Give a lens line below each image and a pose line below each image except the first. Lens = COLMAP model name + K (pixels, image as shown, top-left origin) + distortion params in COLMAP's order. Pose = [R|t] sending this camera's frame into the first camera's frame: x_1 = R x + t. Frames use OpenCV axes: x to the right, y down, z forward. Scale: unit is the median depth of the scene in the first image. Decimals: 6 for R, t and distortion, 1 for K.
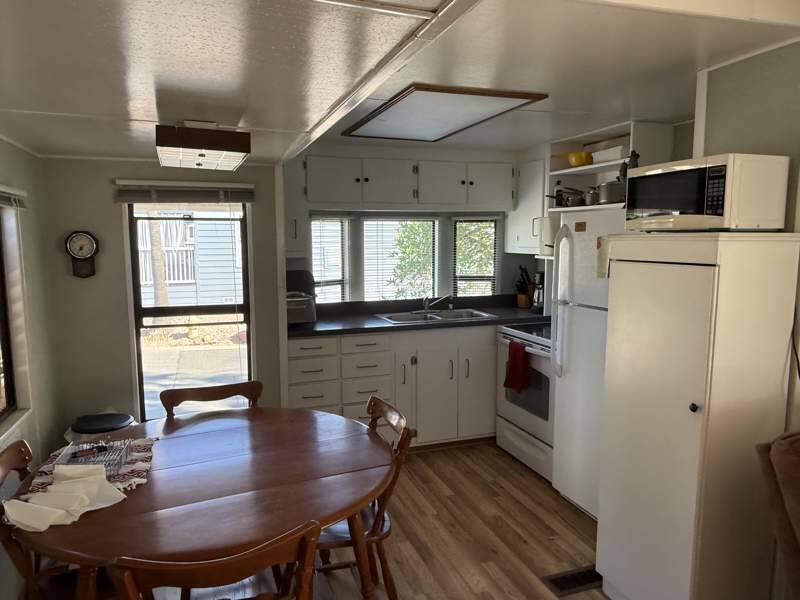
lens RADIAL K [[546.2, 0, 396.1], [0, 546.2, 303.0], [0, 0, 1]] dist [-0.007381, -0.001649]
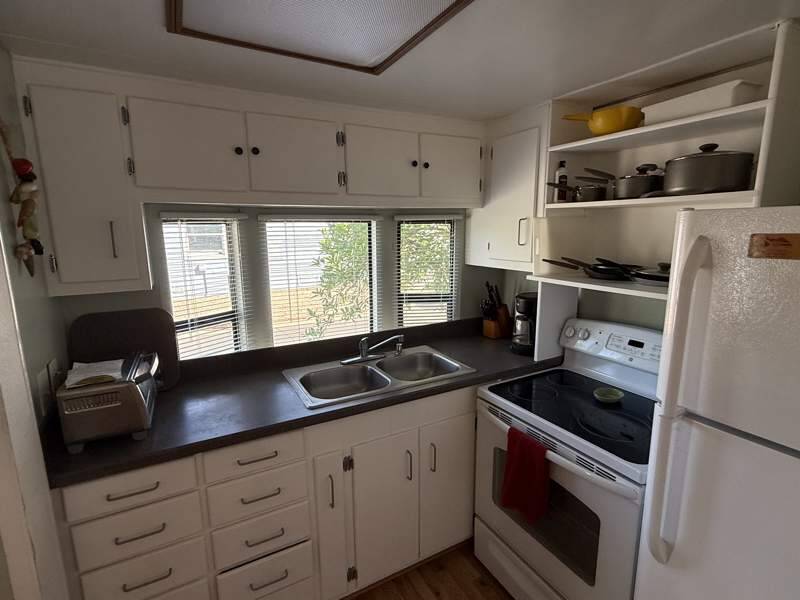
lens RADIAL K [[393.5, 0, 397.5], [0, 393.5, 298.5], [0, 0, 1]] dist [-0.000484, -0.000694]
pose [[0.986588, -0.031728, 0.160116, 0.021954], [0.023017, 0.998167, 0.055967, -0.088817], [-0.161599, -0.051531, 0.985510, 0.550068]]
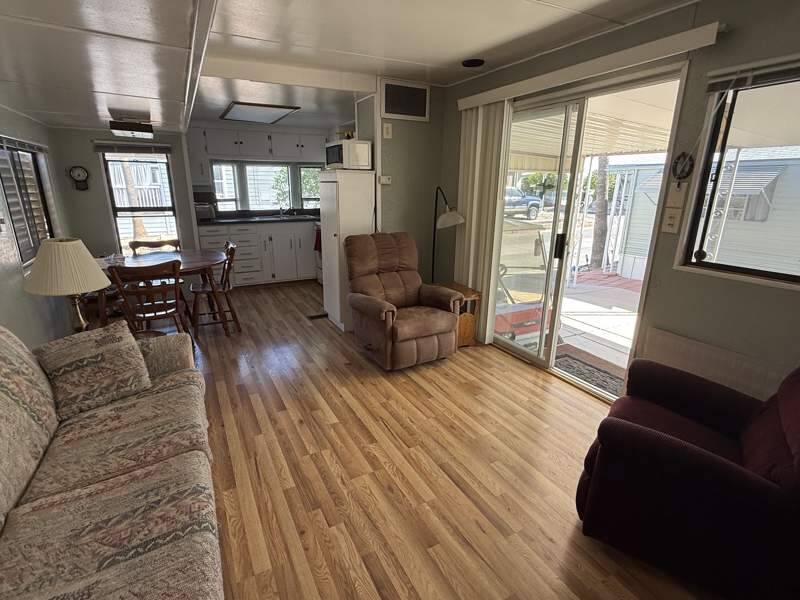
lens RADIAL K [[393.5, 0, 397.5], [0, 393.5, 298.5], [0, 0, 1]] dist [-0.000484, -0.000694]
pose [[0.987052, -0.031363, 0.157307, 0.243364], [0.005421, 0.986661, 0.162701, 0.084375], [-0.160312, -0.159741, 0.974055, -0.482393]]
